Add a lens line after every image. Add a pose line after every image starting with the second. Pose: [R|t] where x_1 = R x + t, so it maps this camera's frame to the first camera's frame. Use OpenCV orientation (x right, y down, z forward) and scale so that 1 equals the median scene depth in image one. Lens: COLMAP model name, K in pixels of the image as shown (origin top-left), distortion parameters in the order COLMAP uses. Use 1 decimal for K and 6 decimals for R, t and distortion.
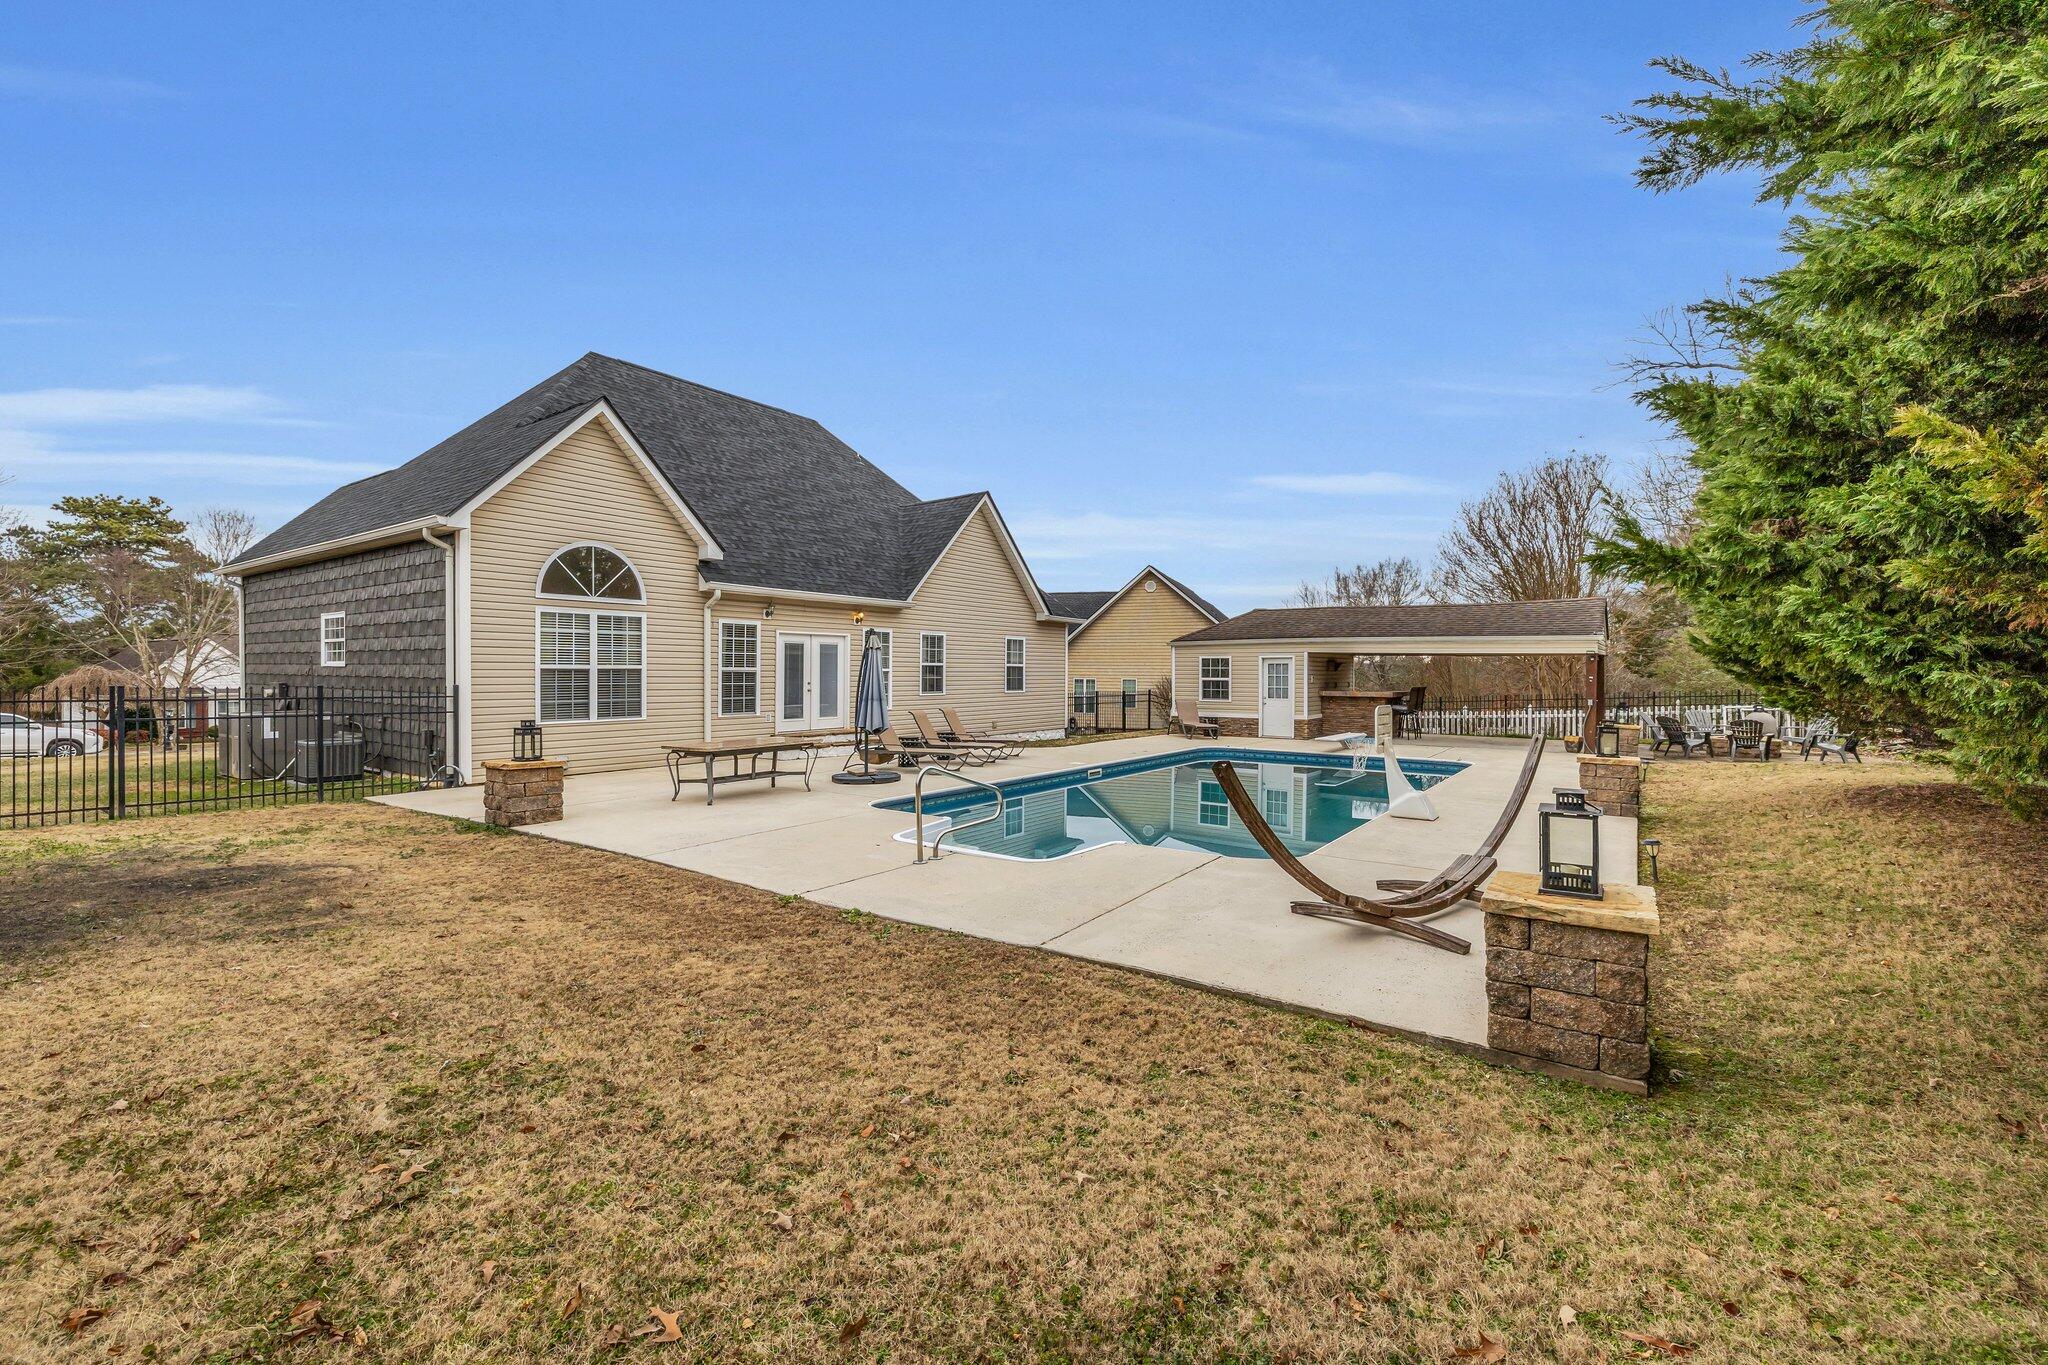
lens RADIAL K [[849.5, 0, 1024.0], [0, 849.5, 682.5], [0, 0, 1]] dist [0.000699, 0.000222]
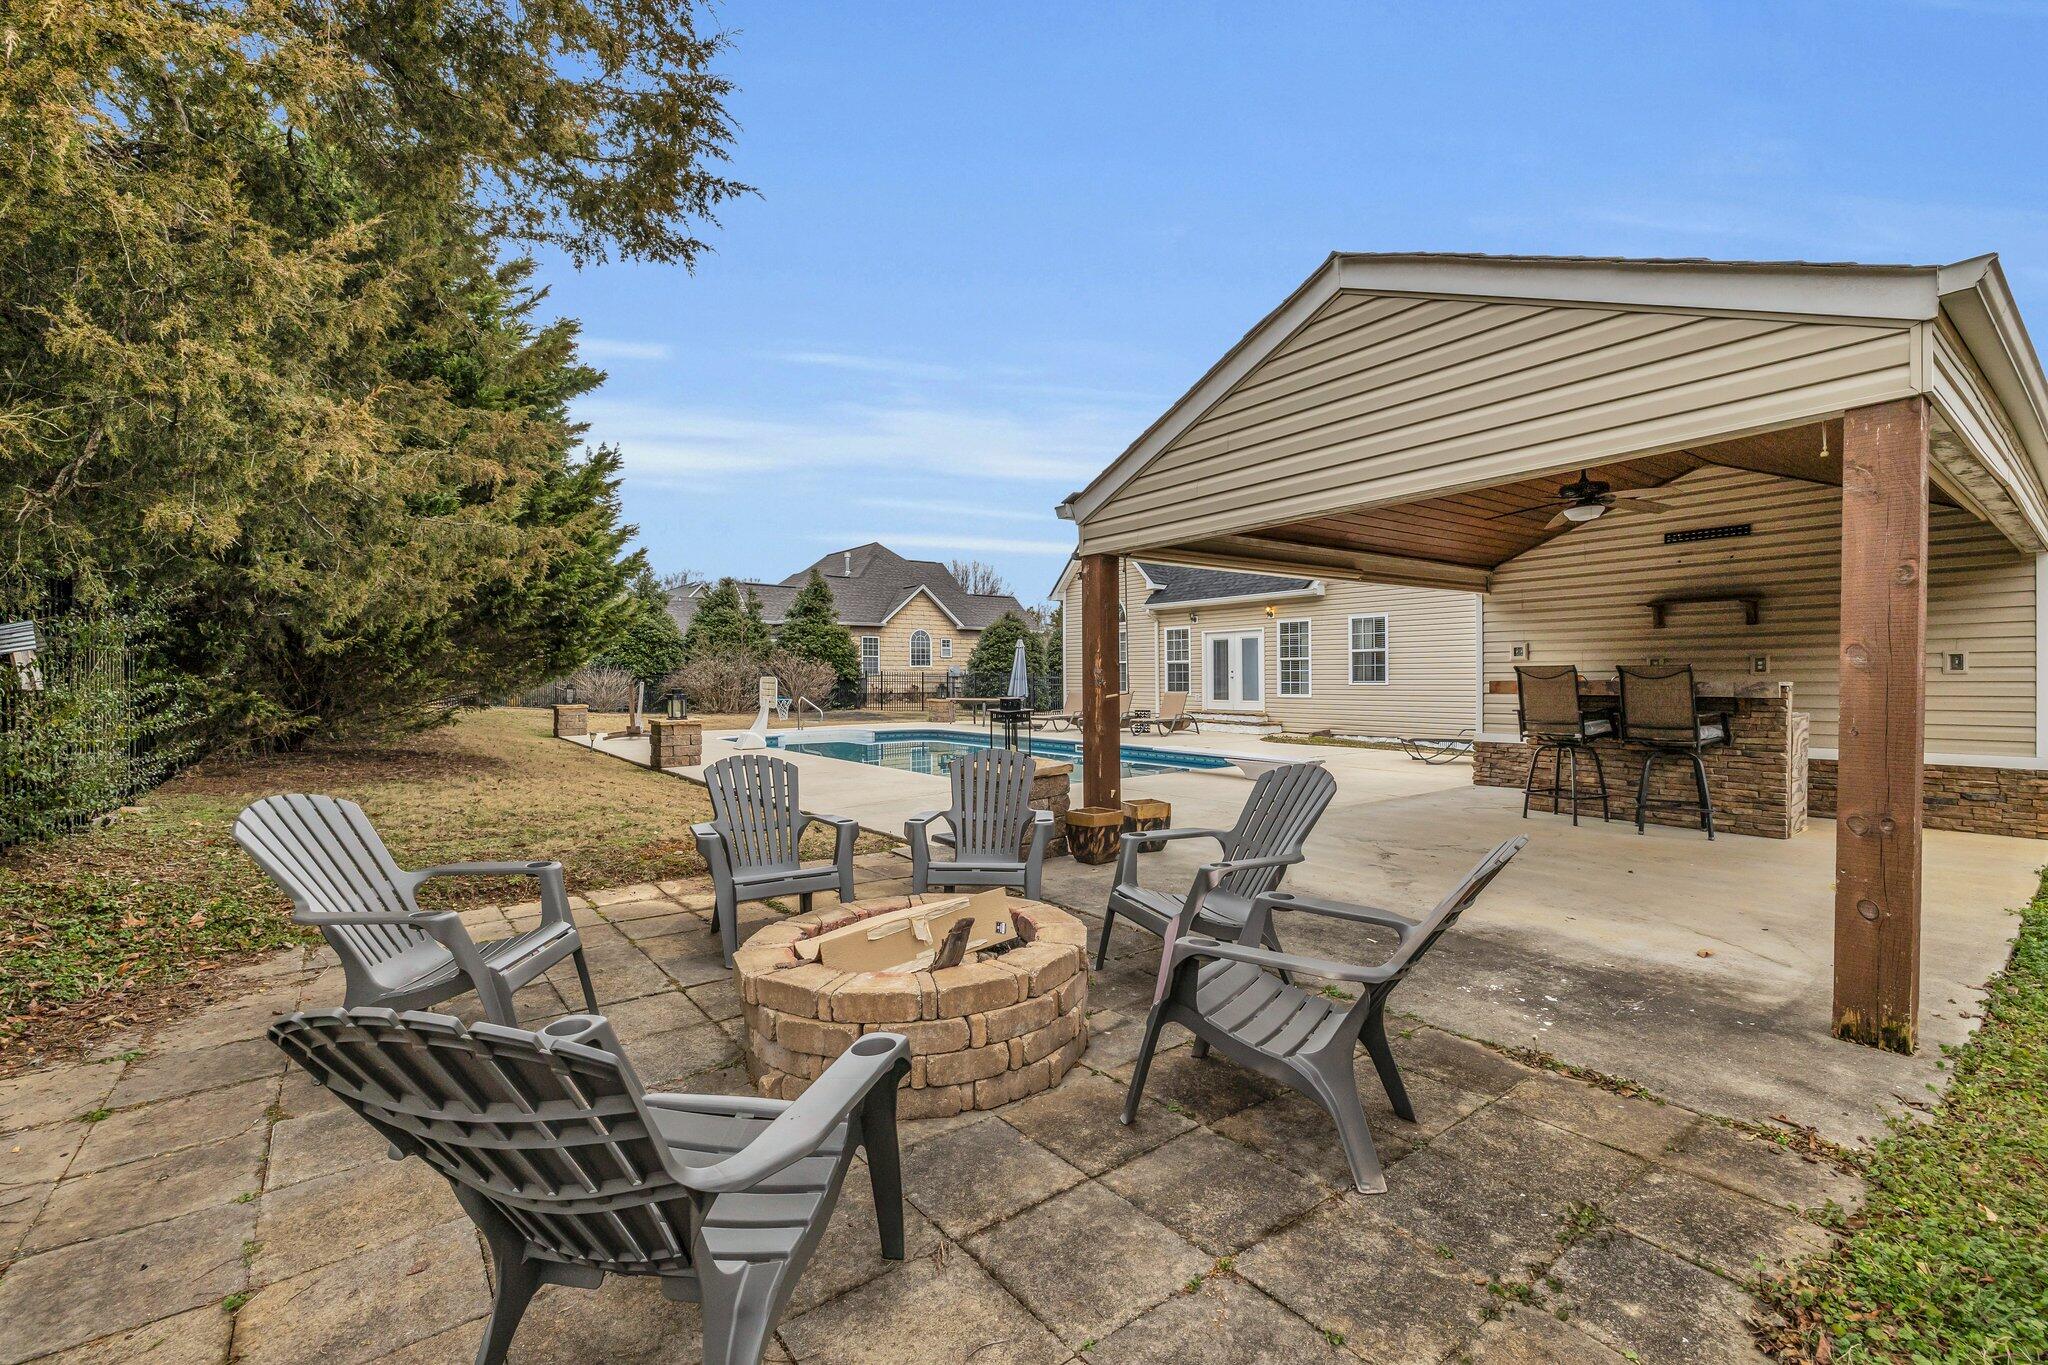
lens RADIAL K [[849.5, 0, 1024.0], [0, 849.5, 682.5], [0, 0, 1]] dist [0.000699, 0.000222]
pose [[-0.303400, 0.012126, -0.952786, 1.001864], [-0.001606, 0.999911, 0.013237, 0.000929], [0.952862, 0.005547, -0.303353, 1.093678]]
